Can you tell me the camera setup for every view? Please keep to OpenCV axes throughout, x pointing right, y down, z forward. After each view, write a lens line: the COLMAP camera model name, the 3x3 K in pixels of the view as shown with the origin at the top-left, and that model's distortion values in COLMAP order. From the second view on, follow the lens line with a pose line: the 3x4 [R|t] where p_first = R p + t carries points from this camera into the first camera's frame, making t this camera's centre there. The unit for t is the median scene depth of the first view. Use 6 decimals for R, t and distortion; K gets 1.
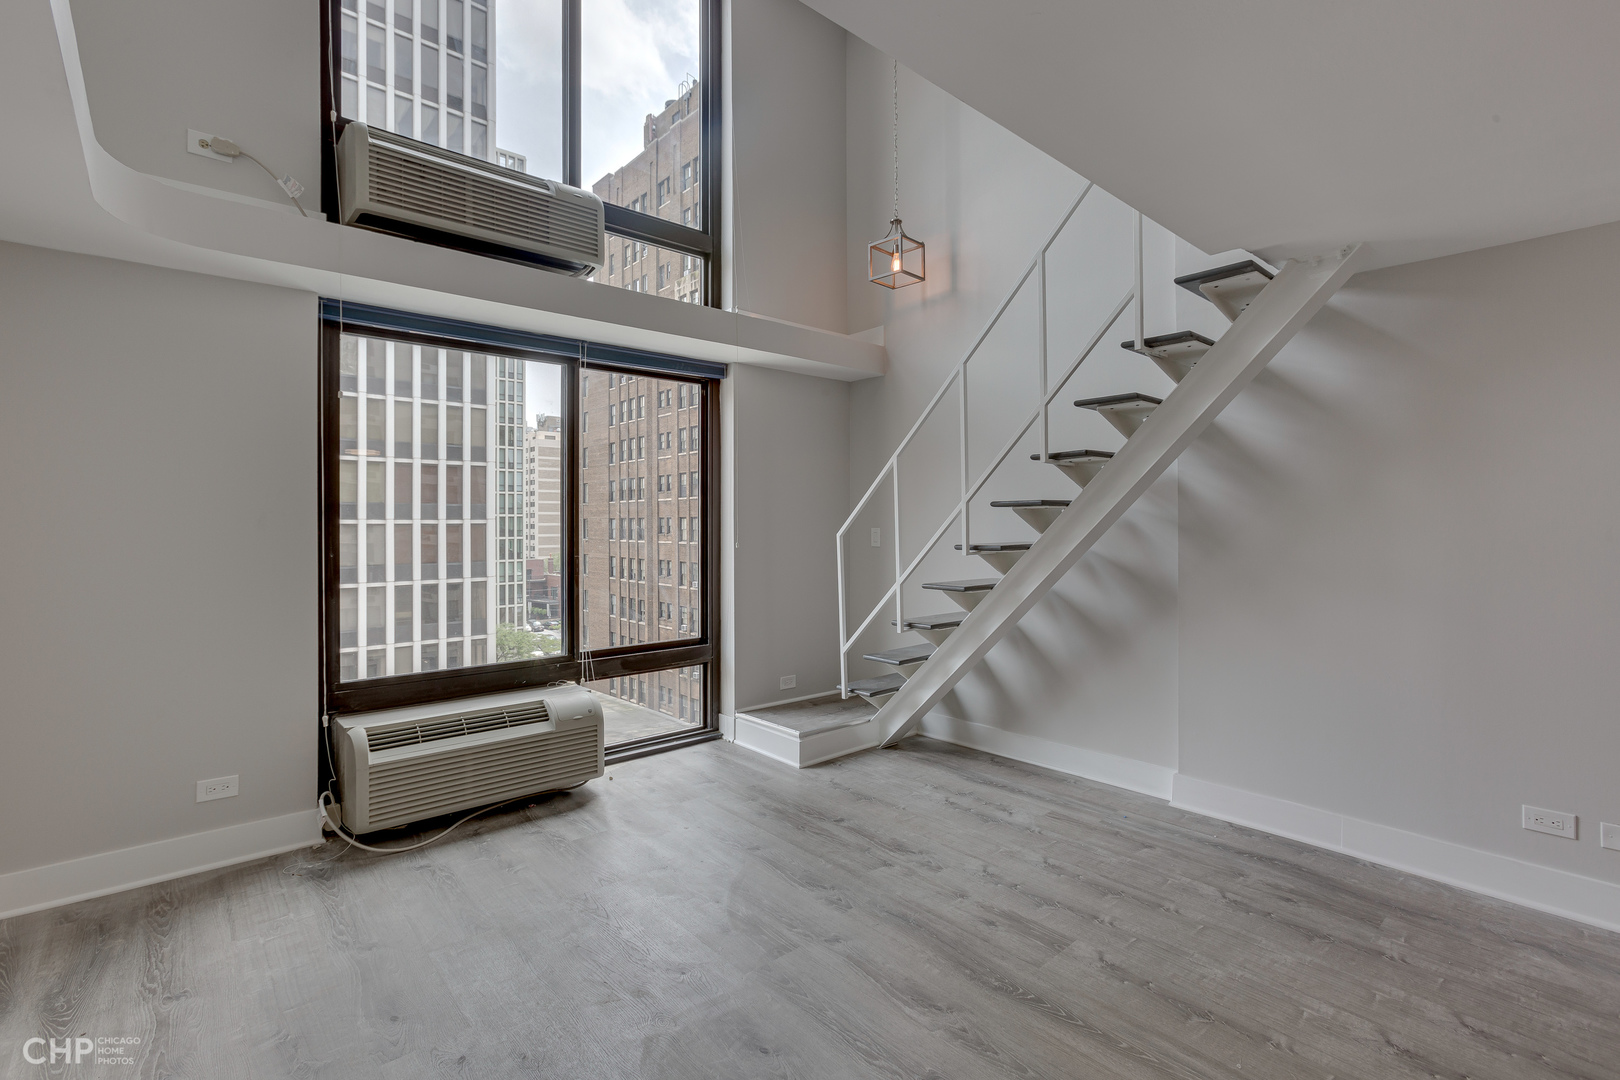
lens RADIAL K [[726.4, 0, 812.5], [0, 726.4, 534.7], [0, 0, 1]] dist [0.002218, 0.001847]
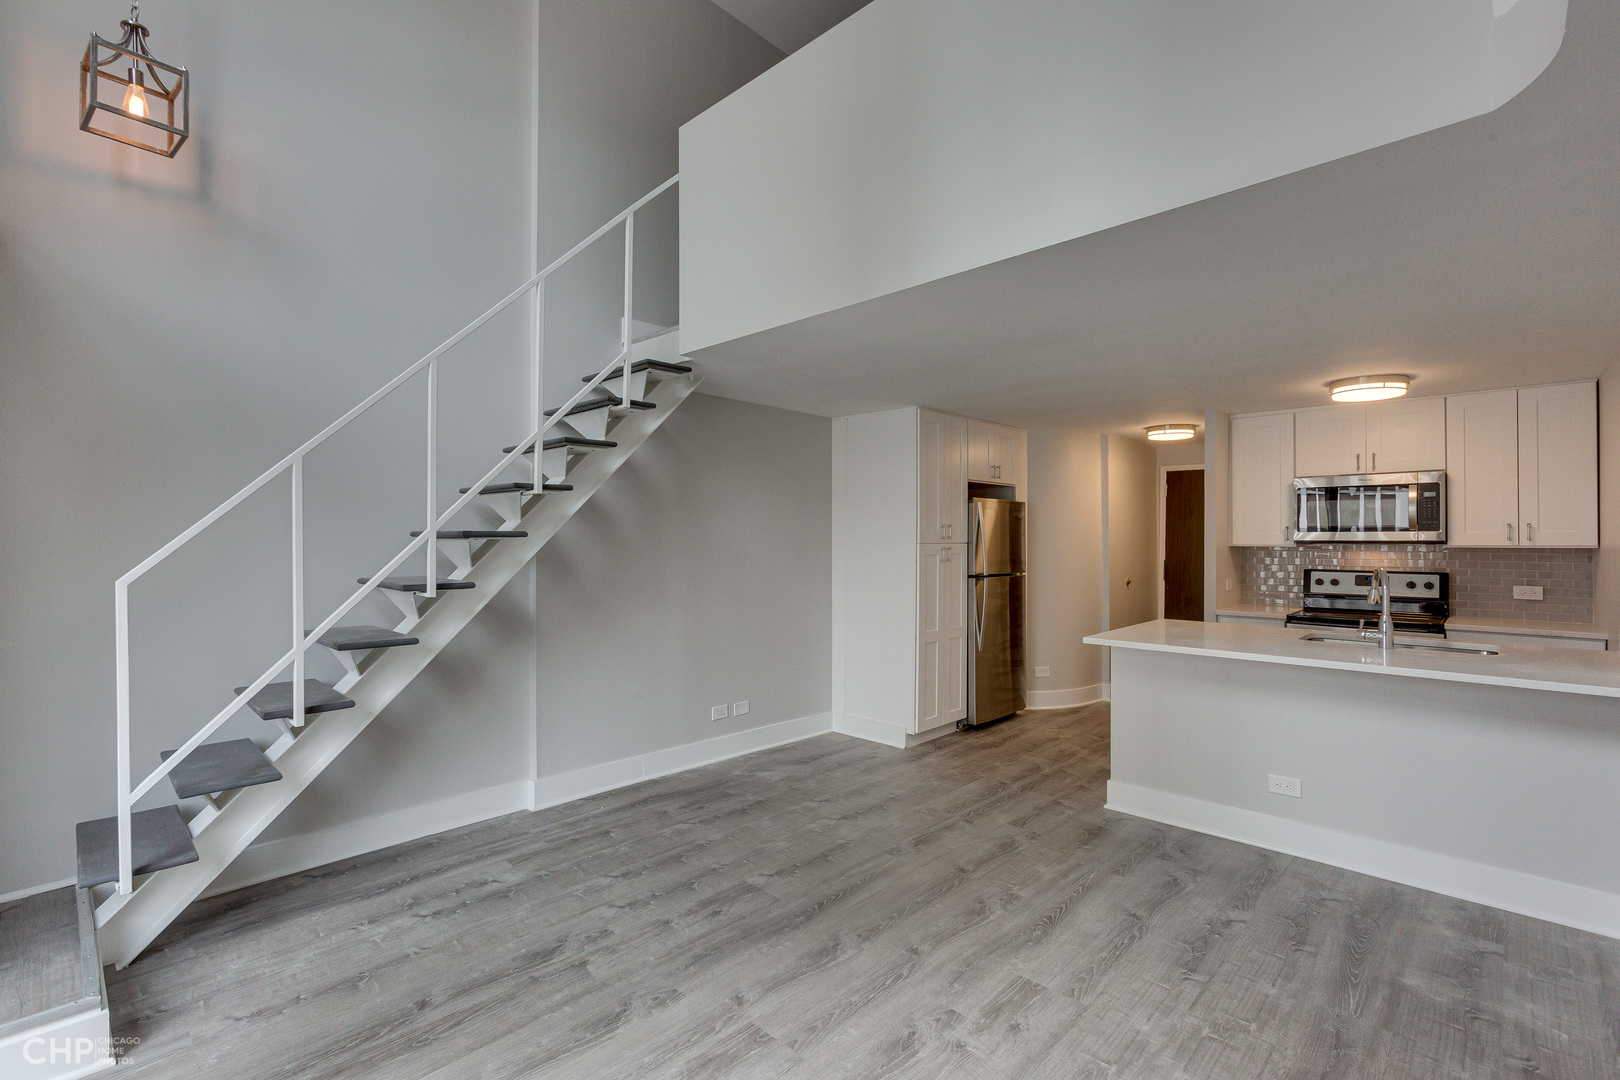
lens RADIAL K [[726.4, 0, 805.5], [0, 726.4, 543.1], [0, 0, 1]] dist [0.002218, 0.001847]
pose [[-0.071812, 0.003417, 0.997412, -0.743701], [0.012229, 0.999922, -0.002545, -0.028212], [-0.997343, 0.012015, -0.071848, 0.782637]]
